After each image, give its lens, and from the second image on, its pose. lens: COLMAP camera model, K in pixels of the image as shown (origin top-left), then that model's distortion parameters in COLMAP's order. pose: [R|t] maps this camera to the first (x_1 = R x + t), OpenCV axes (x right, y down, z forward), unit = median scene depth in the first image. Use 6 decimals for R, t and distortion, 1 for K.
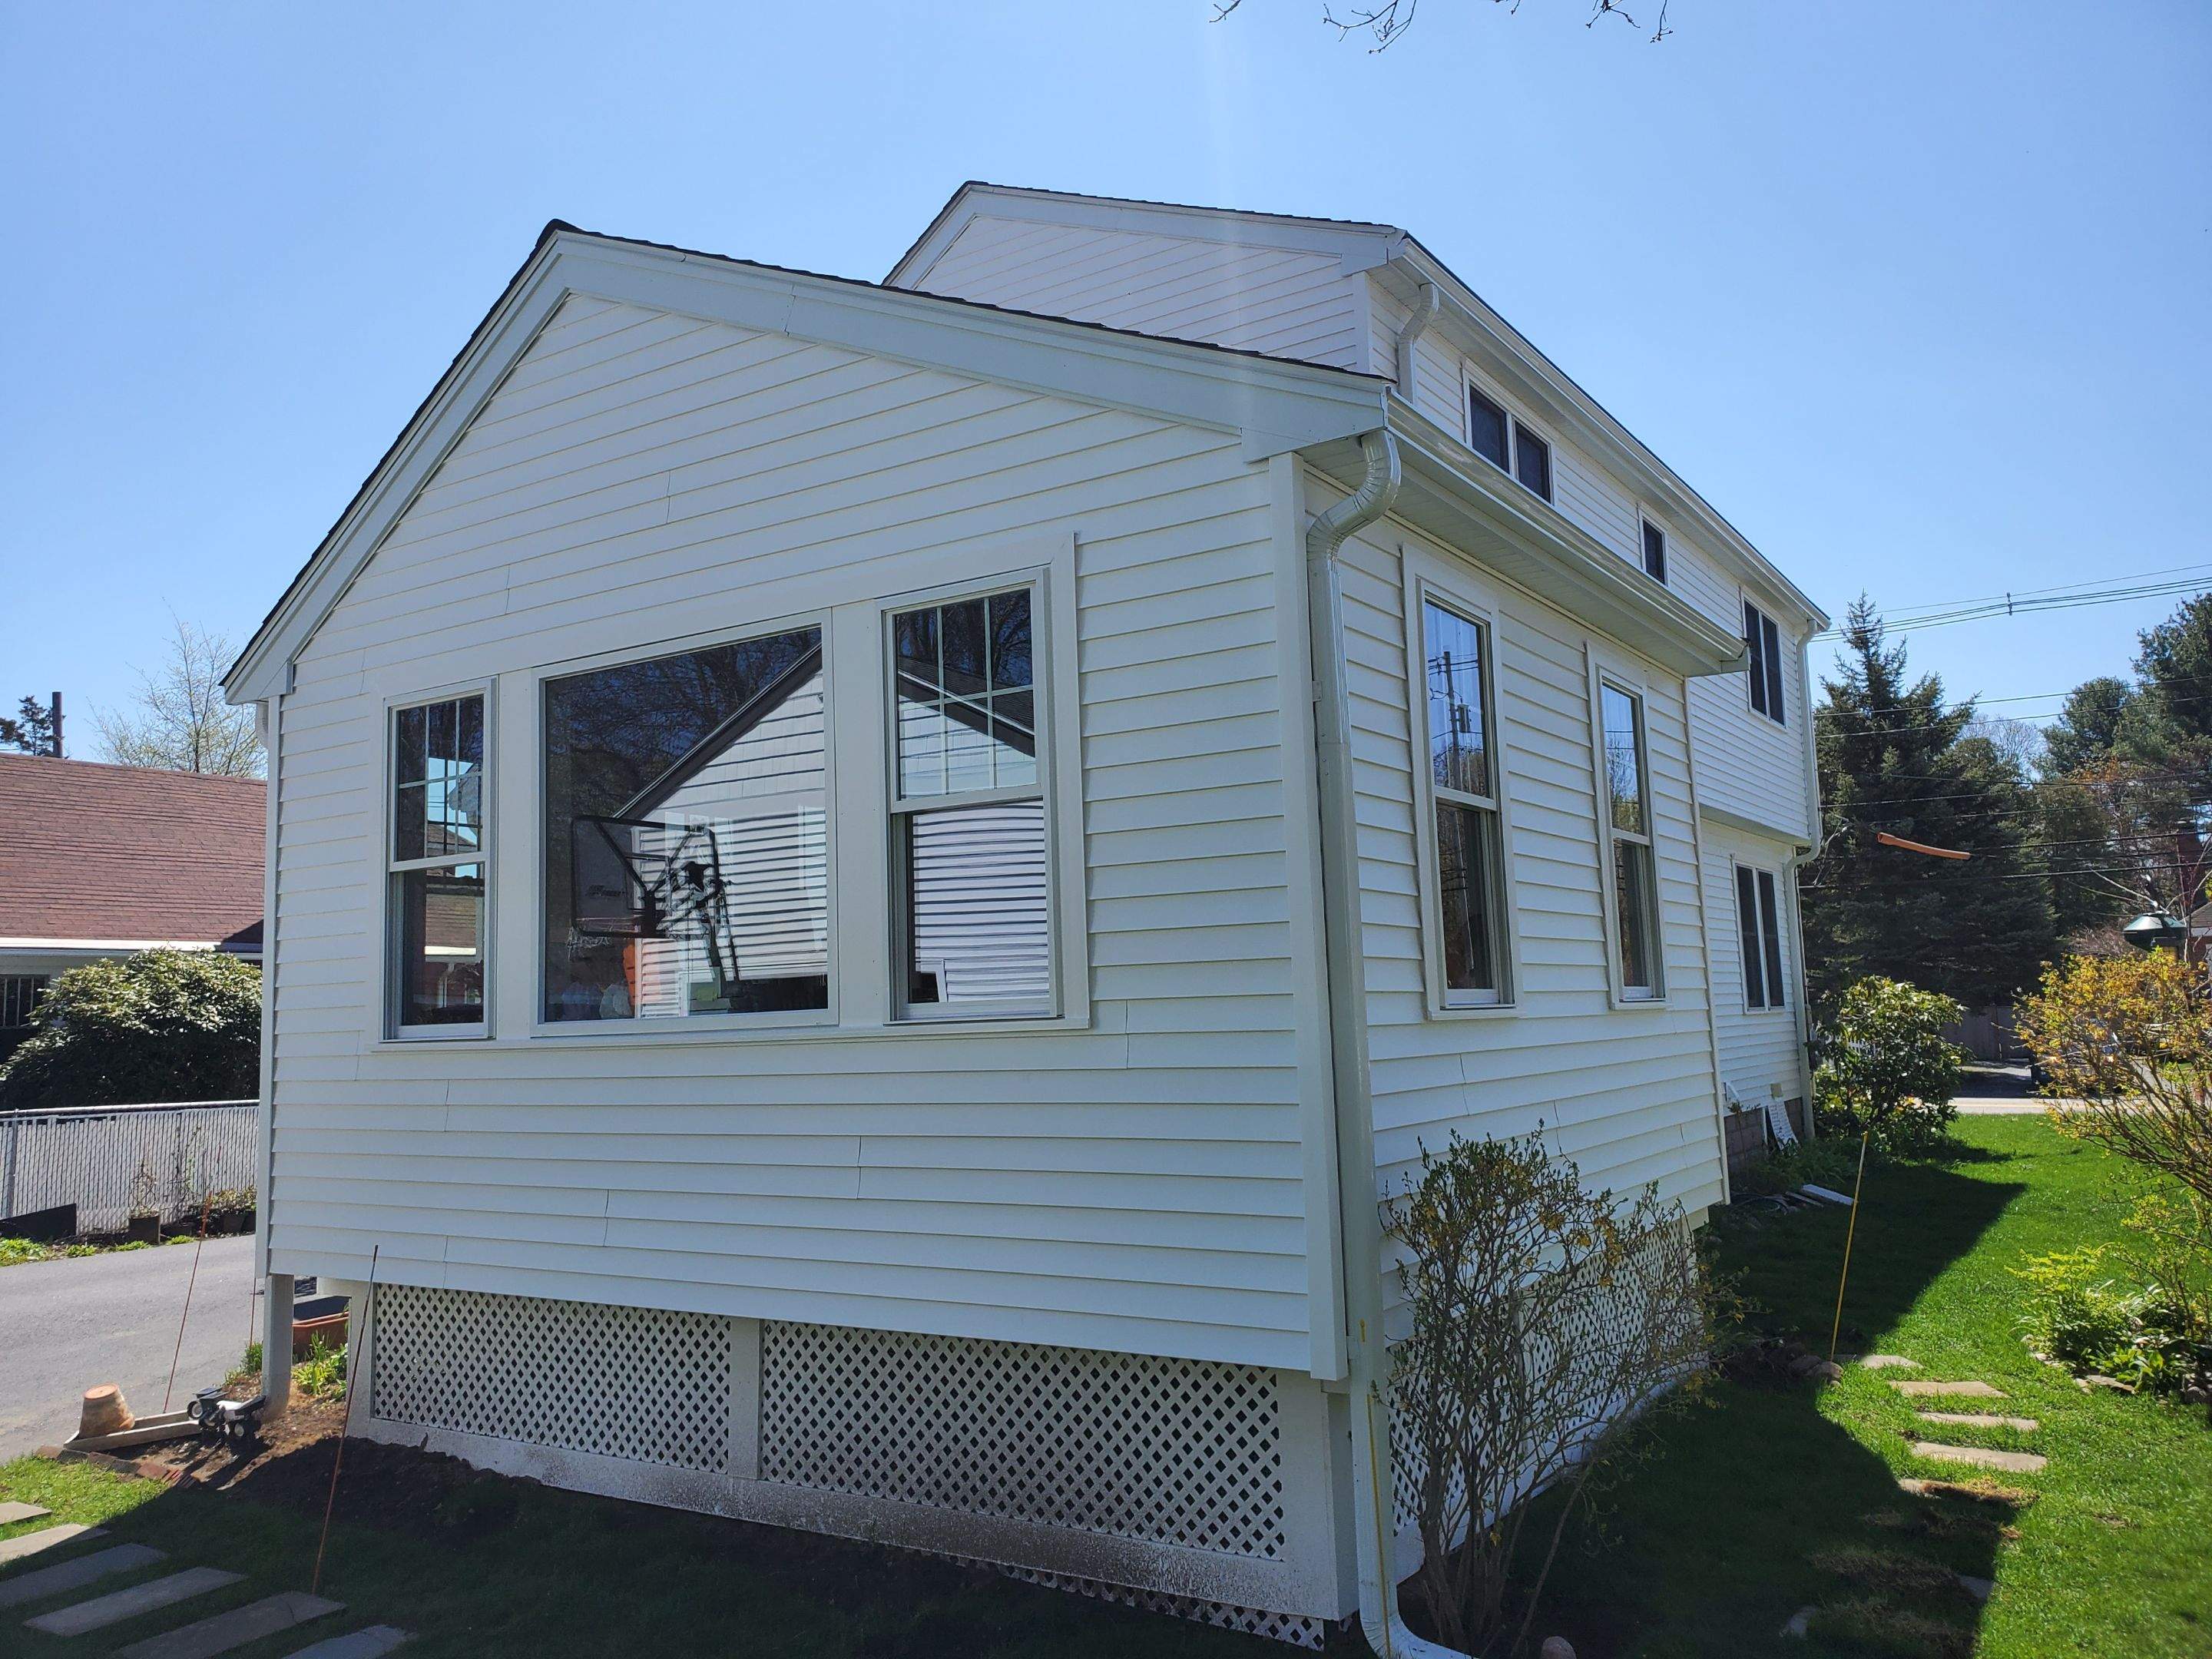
lens RADIAL K [[1685.8, 0, 1106.0], [0, 1685.8, 829.5], [0, 0, 1]] dist [0.054796, -0.002420]
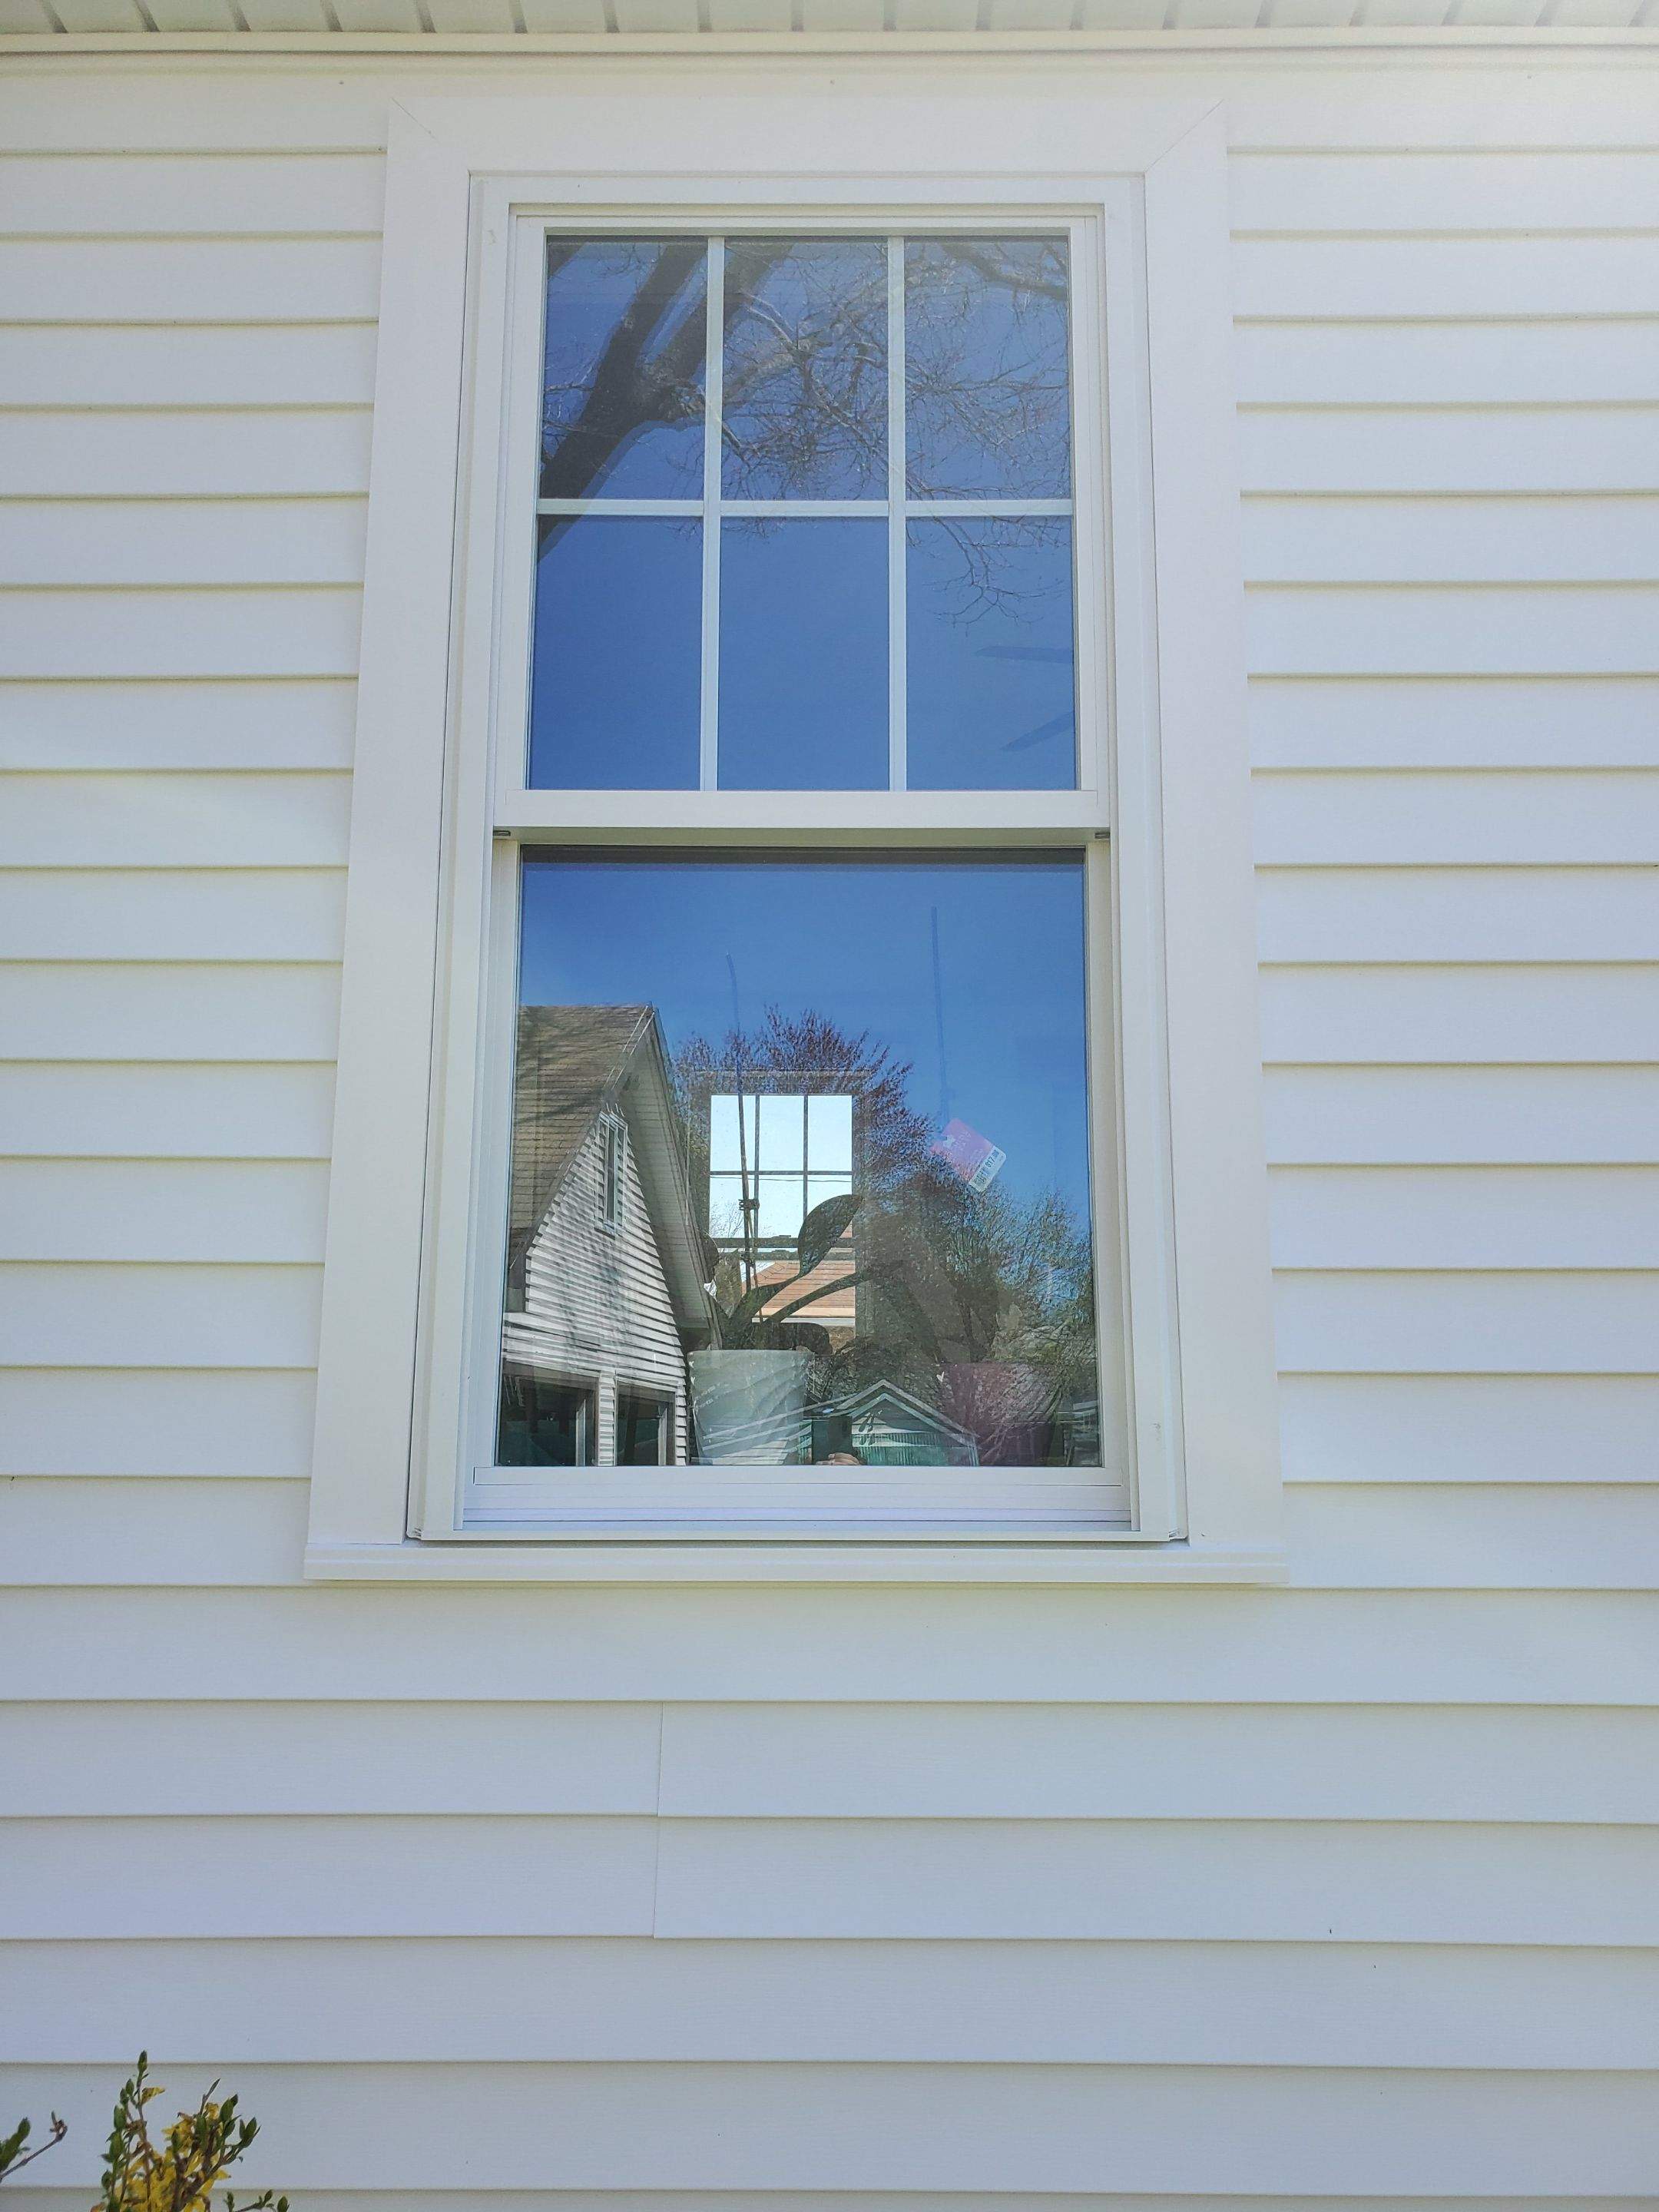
lens RADIAL K [[1742.8, 0, 814.2], [0, 1742.8, 1104.7], [0, 0, 1]] dist [0.000568, -0.004378]
pose [[0.536960, -0.114335, -0.835824, 0.196758], [0.074722, 0.993325, -0.087876, 0.024585], [0.840292, -0.015268, 0.541919, 0.359675]]
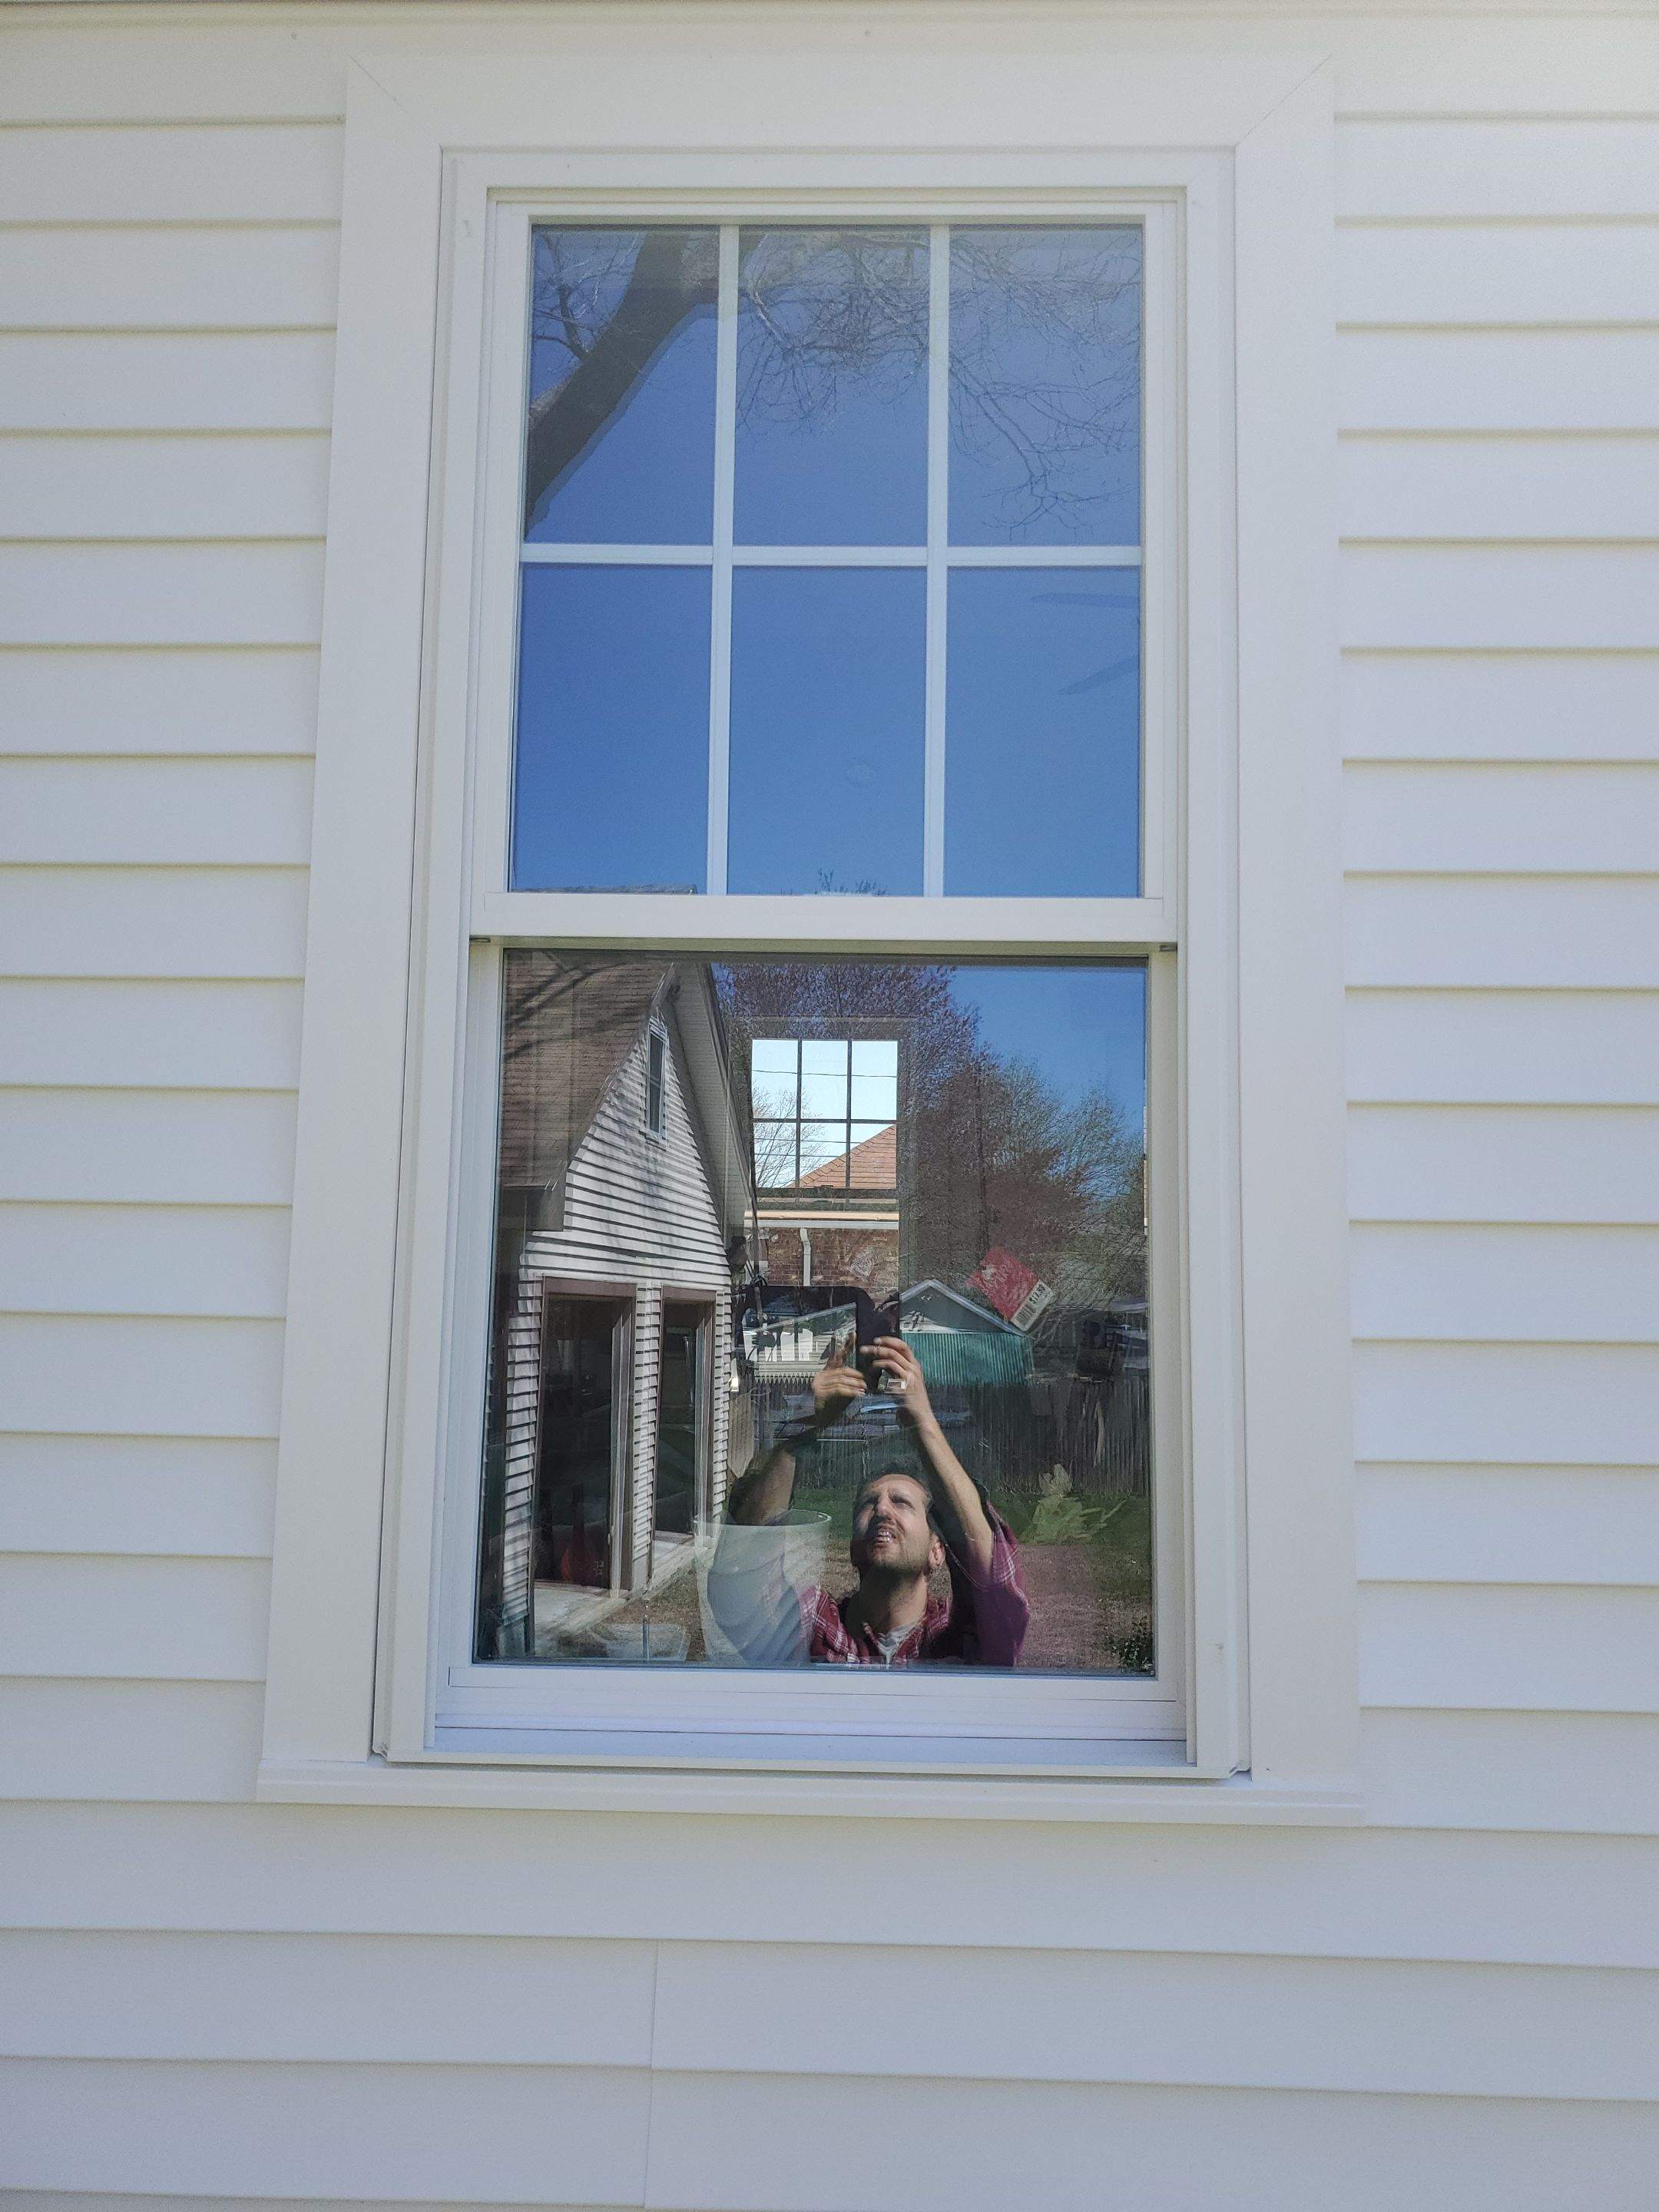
lens RADIAL K [[1746.1, 0, 829.5], [0, 1746.1, 1106.0], [0, 0, 1]] dist [0.004614, -0.000364]
pose [[0.520293, -0.052726, -0.852359, 0.186397], [0.065737, 0.997604, -0.021584, 0.006167], [0.851454, -0.044801, 0.522512, 0.370183]]
